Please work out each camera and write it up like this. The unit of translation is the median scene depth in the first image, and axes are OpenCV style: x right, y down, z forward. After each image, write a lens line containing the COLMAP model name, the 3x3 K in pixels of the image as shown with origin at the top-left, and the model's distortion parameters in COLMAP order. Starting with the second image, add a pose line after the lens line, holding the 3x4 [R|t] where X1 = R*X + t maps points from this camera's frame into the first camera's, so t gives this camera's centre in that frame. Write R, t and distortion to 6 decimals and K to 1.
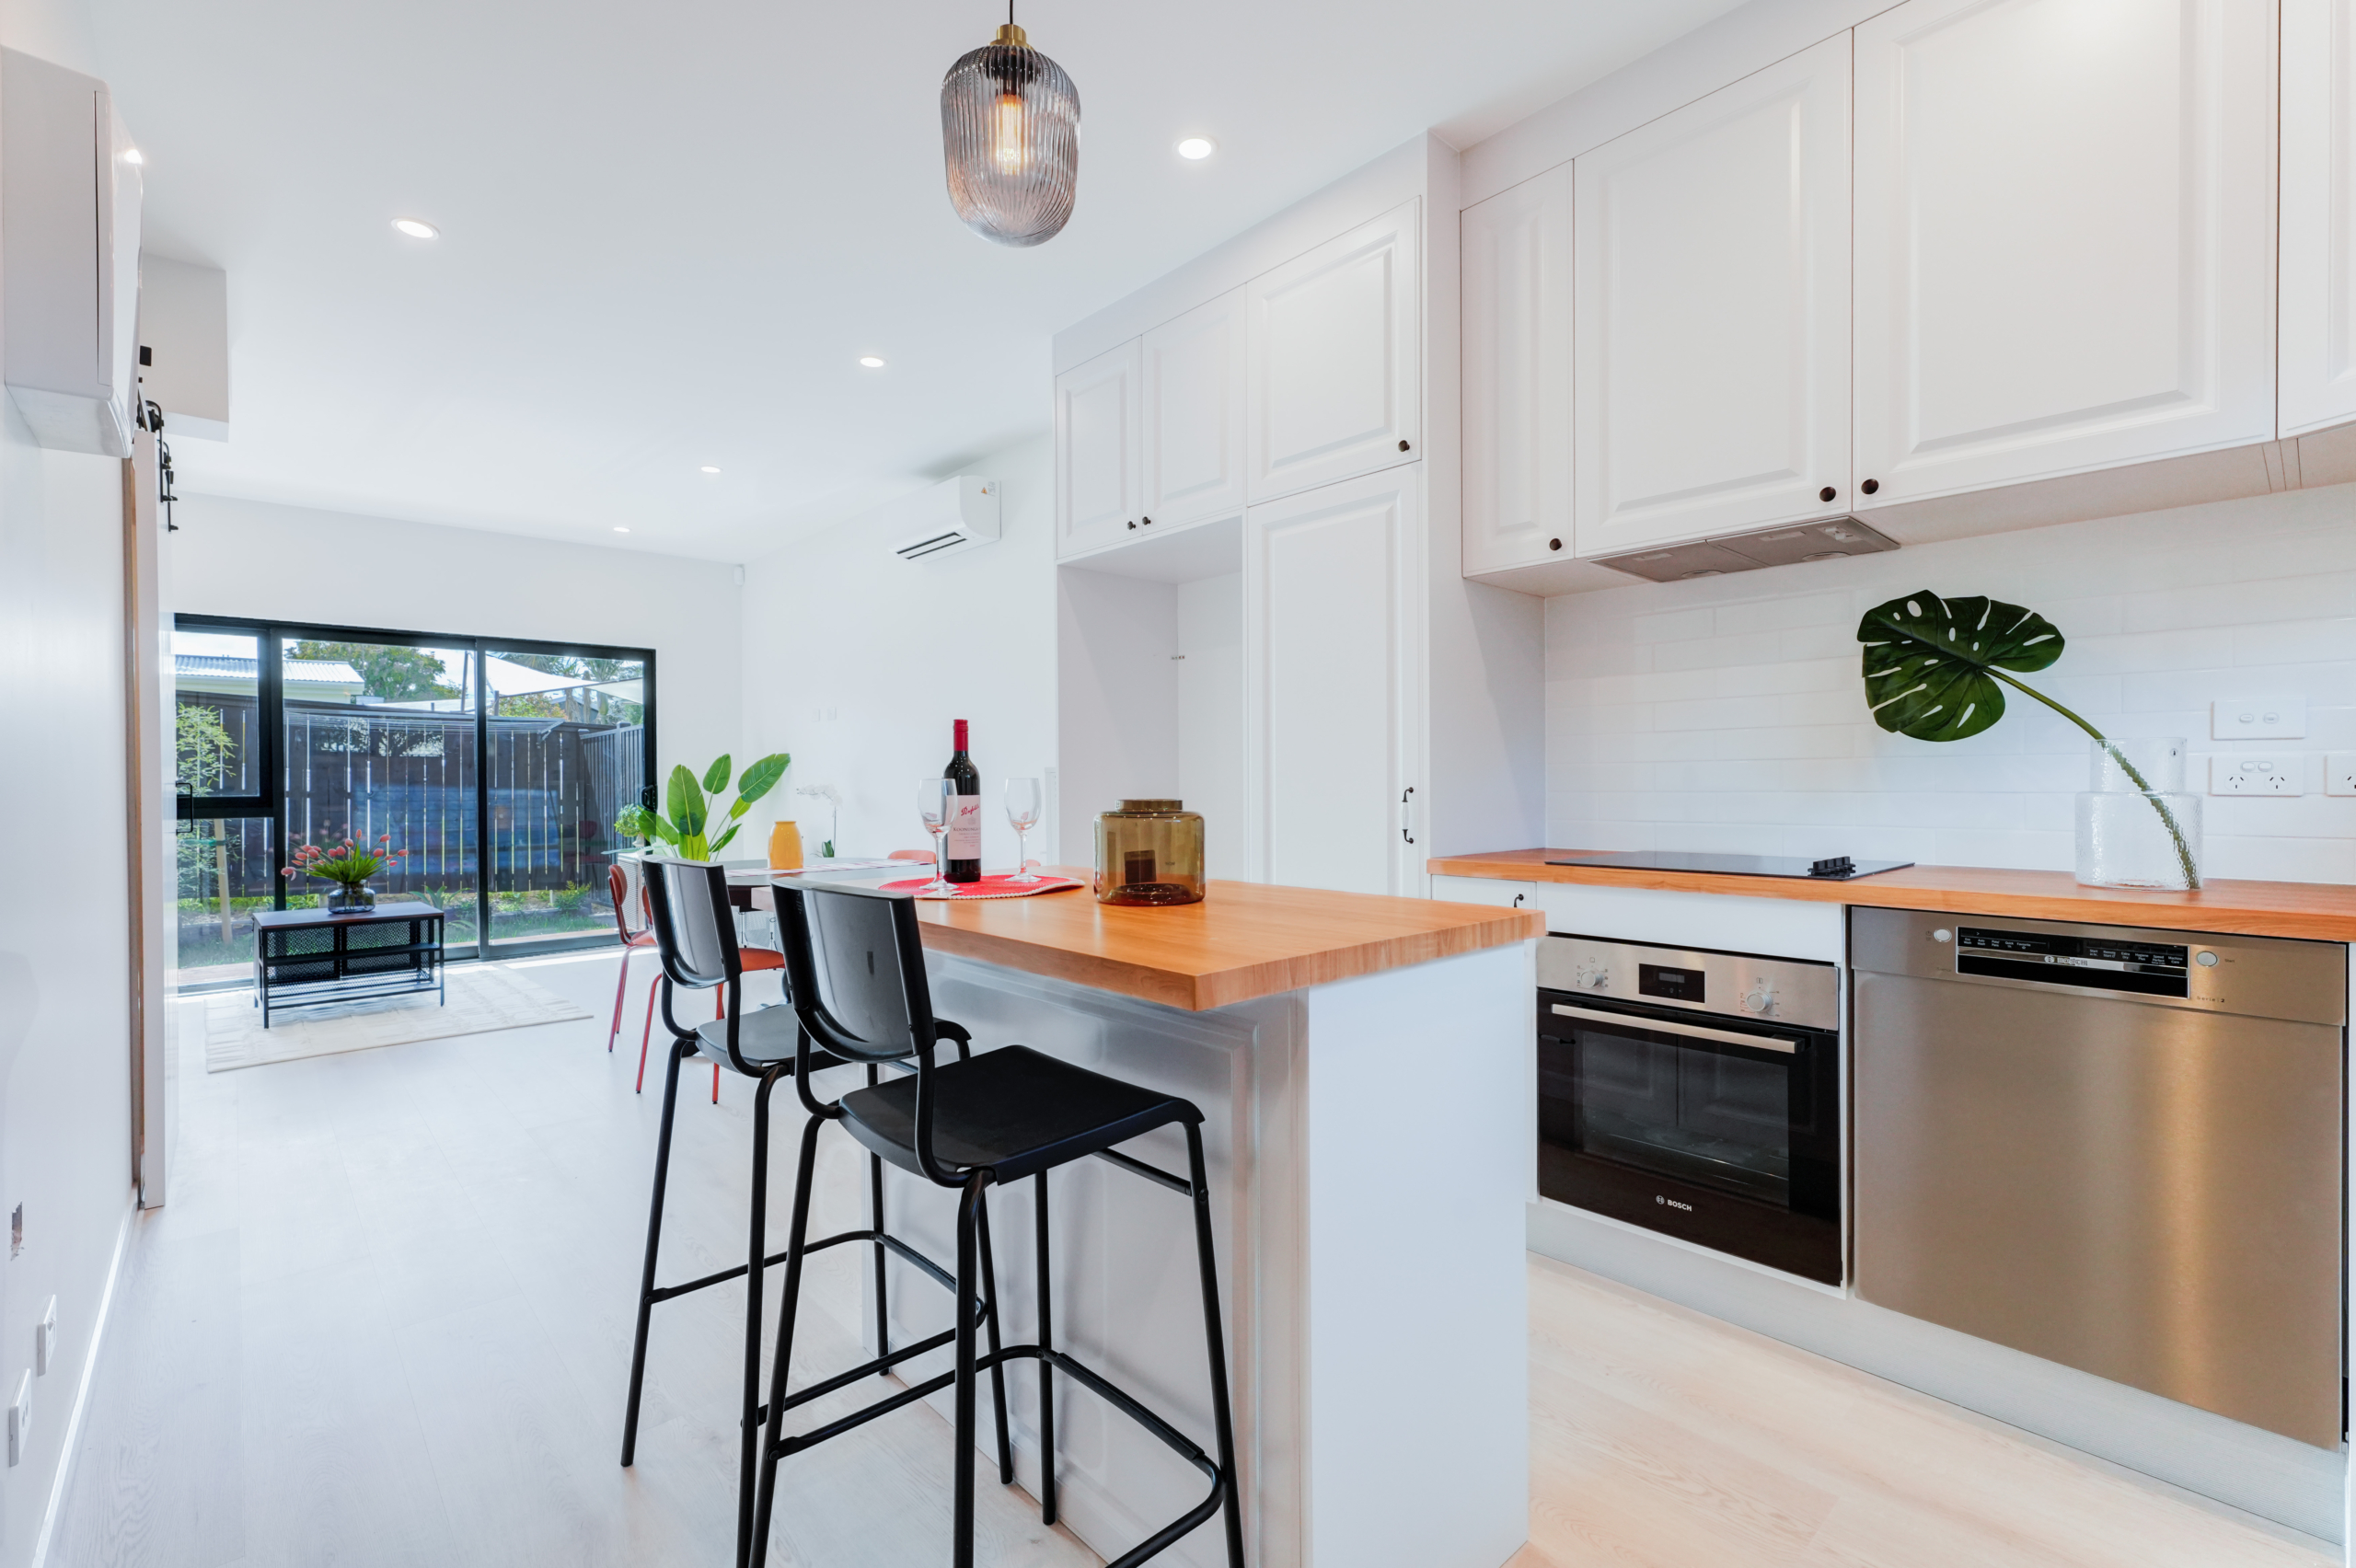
lens RADIAL K [[1042.2, 0, 1165.4], [0, 1042.2, 784.9], [0, 0, 1]] dist [0.003613, 0.002053]
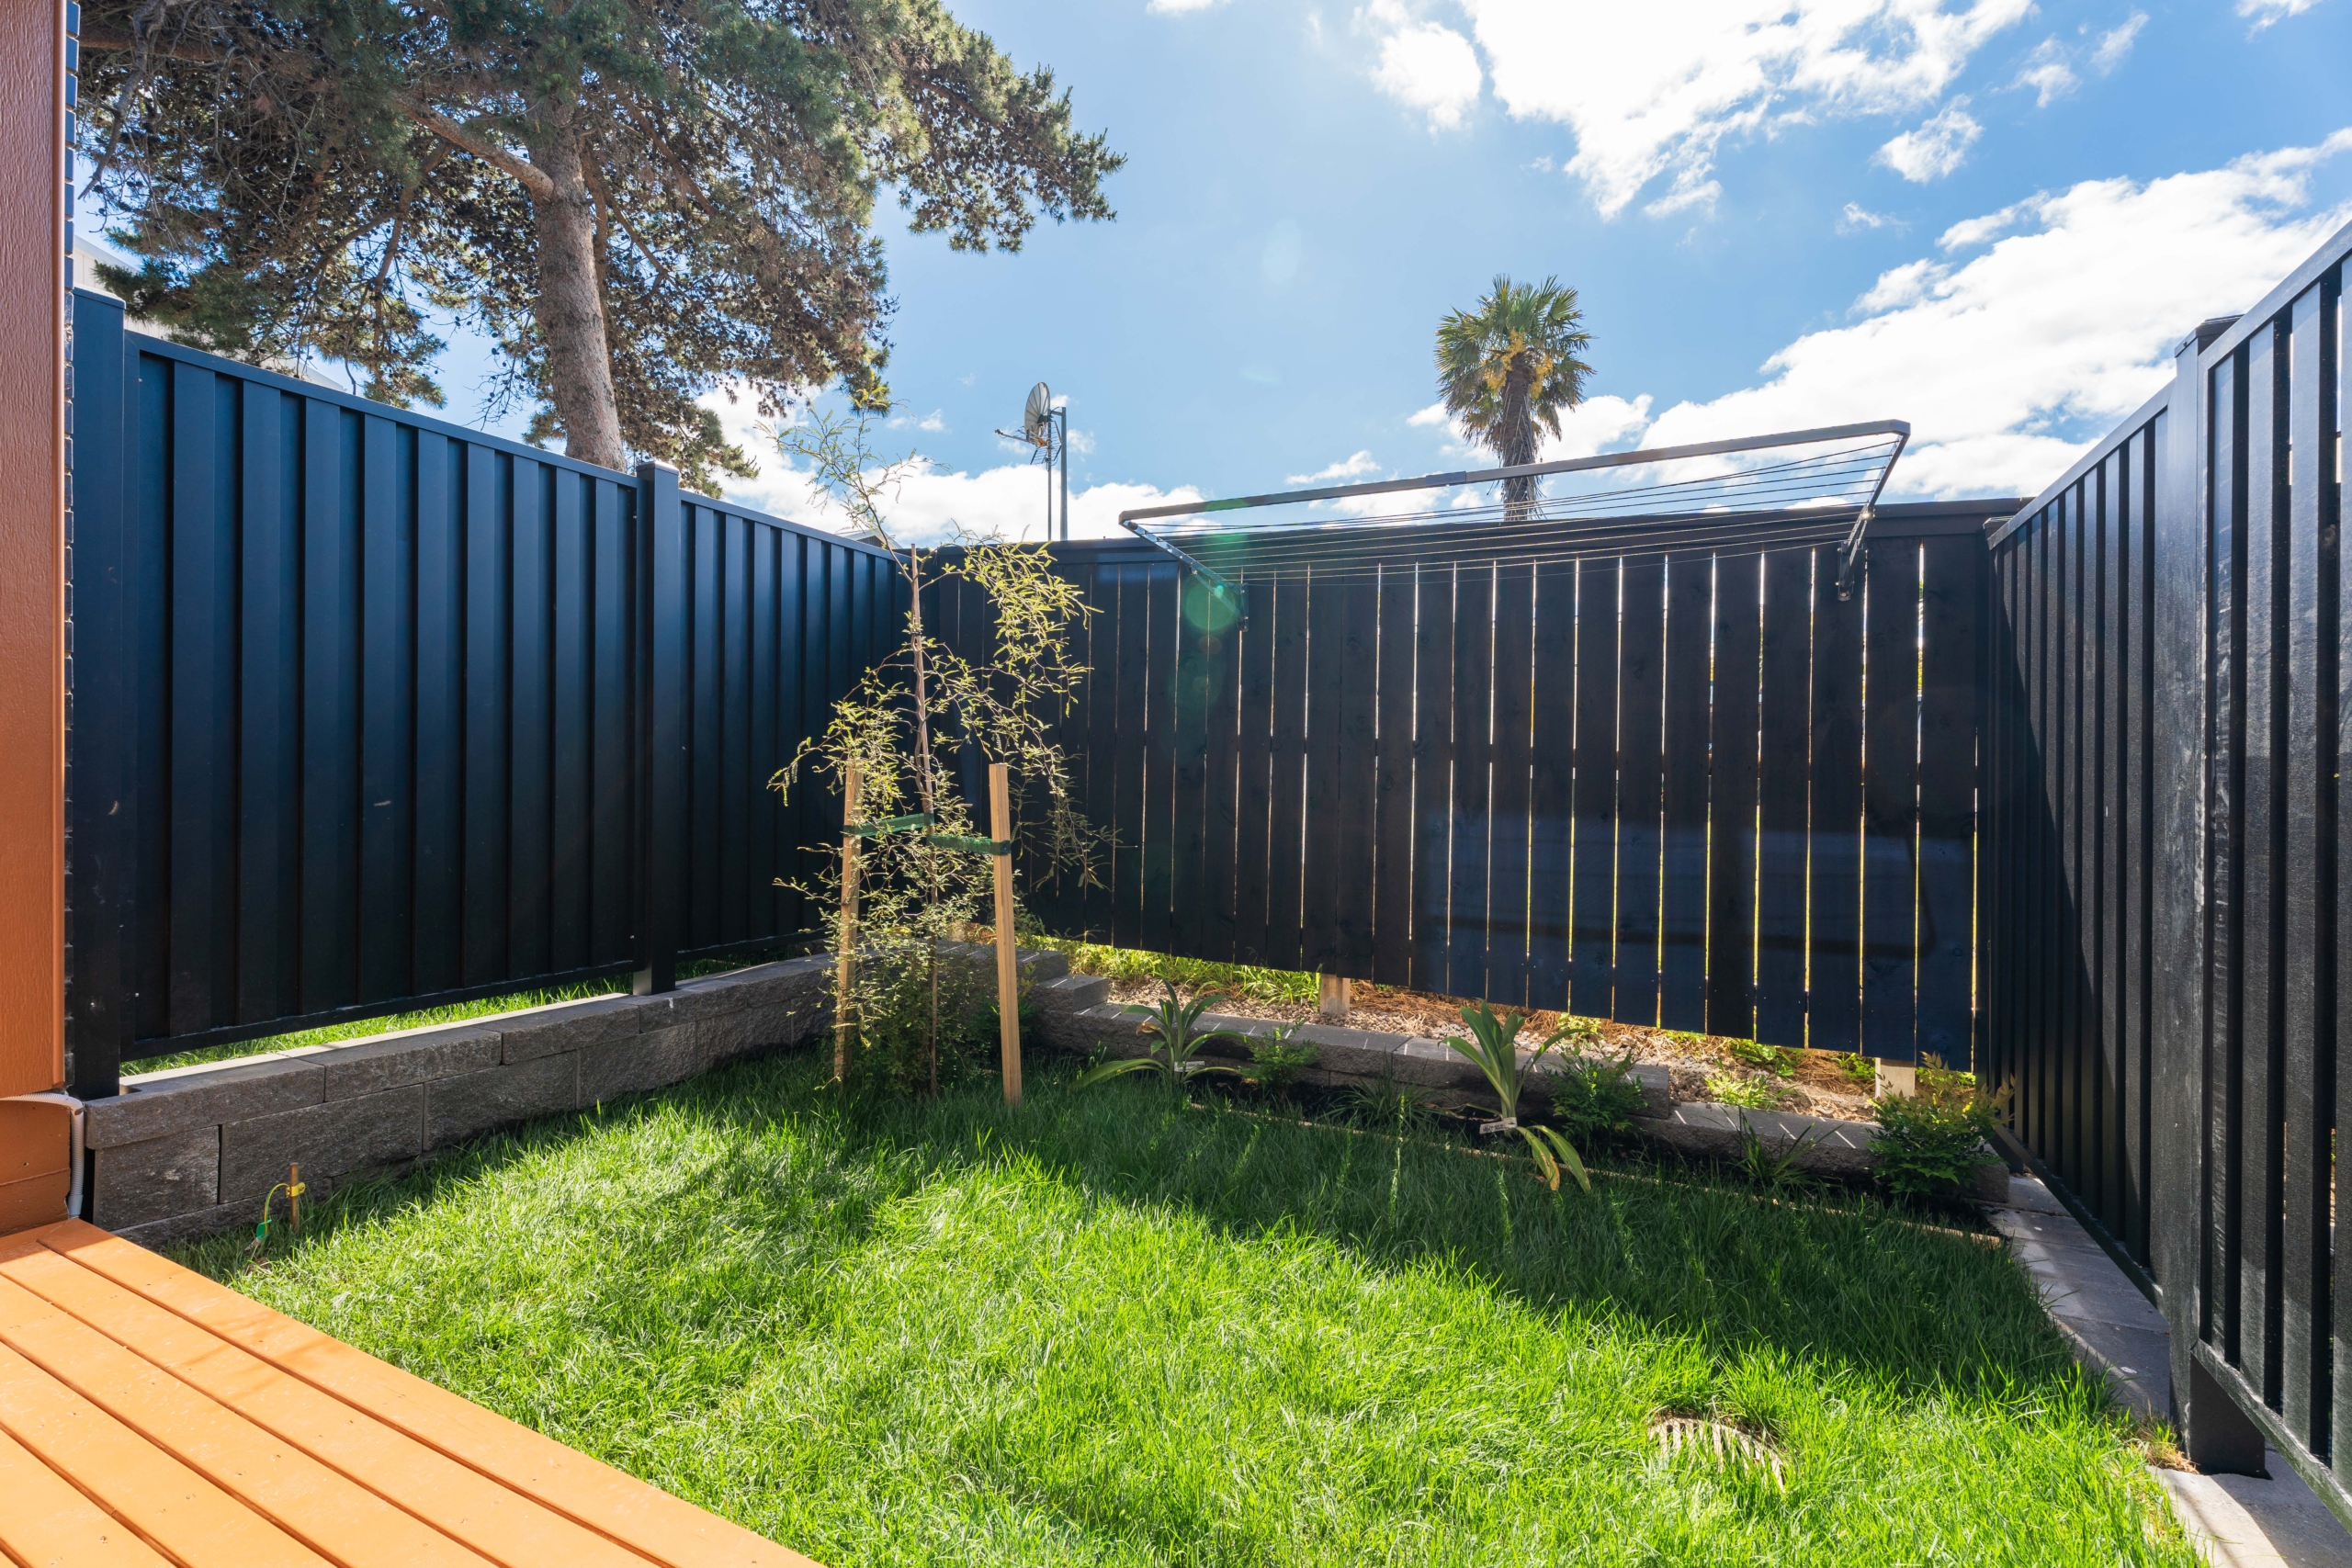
lens RADIAL K [[1040.4, 0, 1188.7], [0, 1040.4, 778.4], [0, 0, 1]] dist [0.003613, 0.002053]
pose [[0.354661, -0.002600, -0.934992, -0.597211], [-0.005316, 0.999974, -0.004798, 0.036801], [0.934980, 0.006672, 0.354638, 1.120391]]
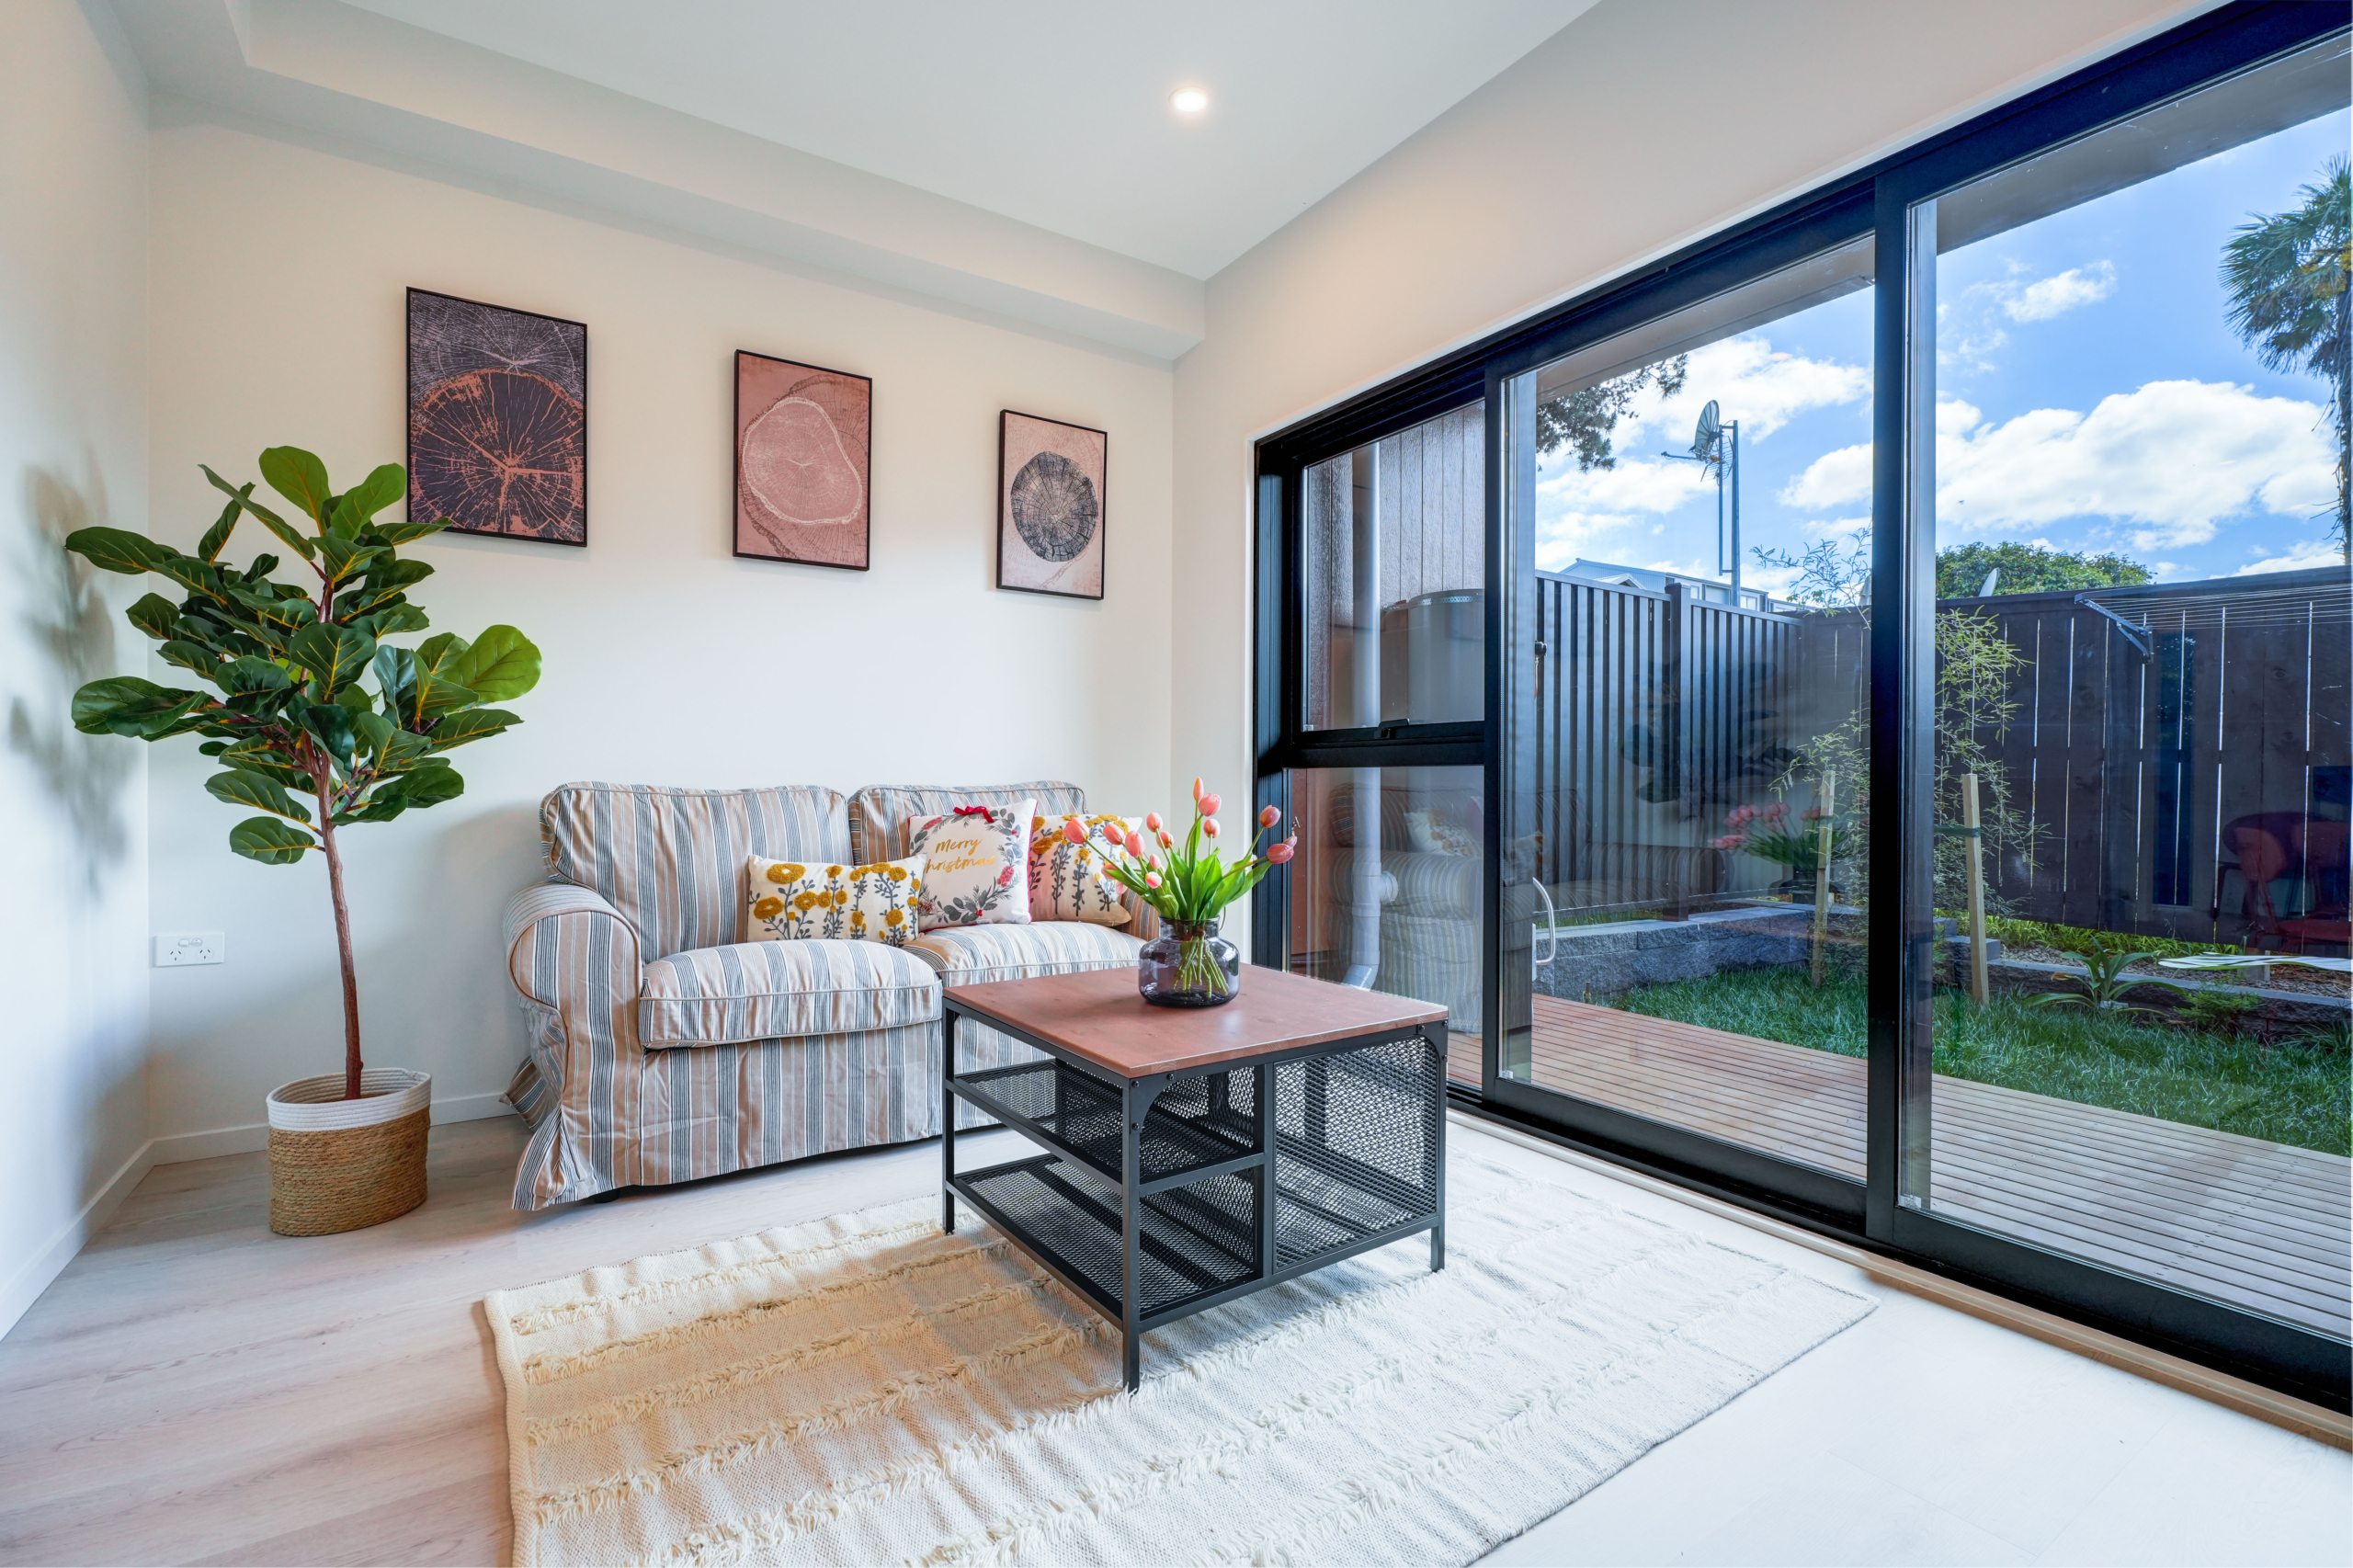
lens RADIAL K [[1040.9, 0, 1170.3], [0, 1040.9, 796.2], [0, 0, 1]] dist [0.003613, 0.002053]
pose [[-0.144695, 0.017569, -0.989320, -0.301881], [-0.004595, 0.999820, 0.018427, 0.031192], [0.989466, 0.007212, -0.144588, 0.769593]]
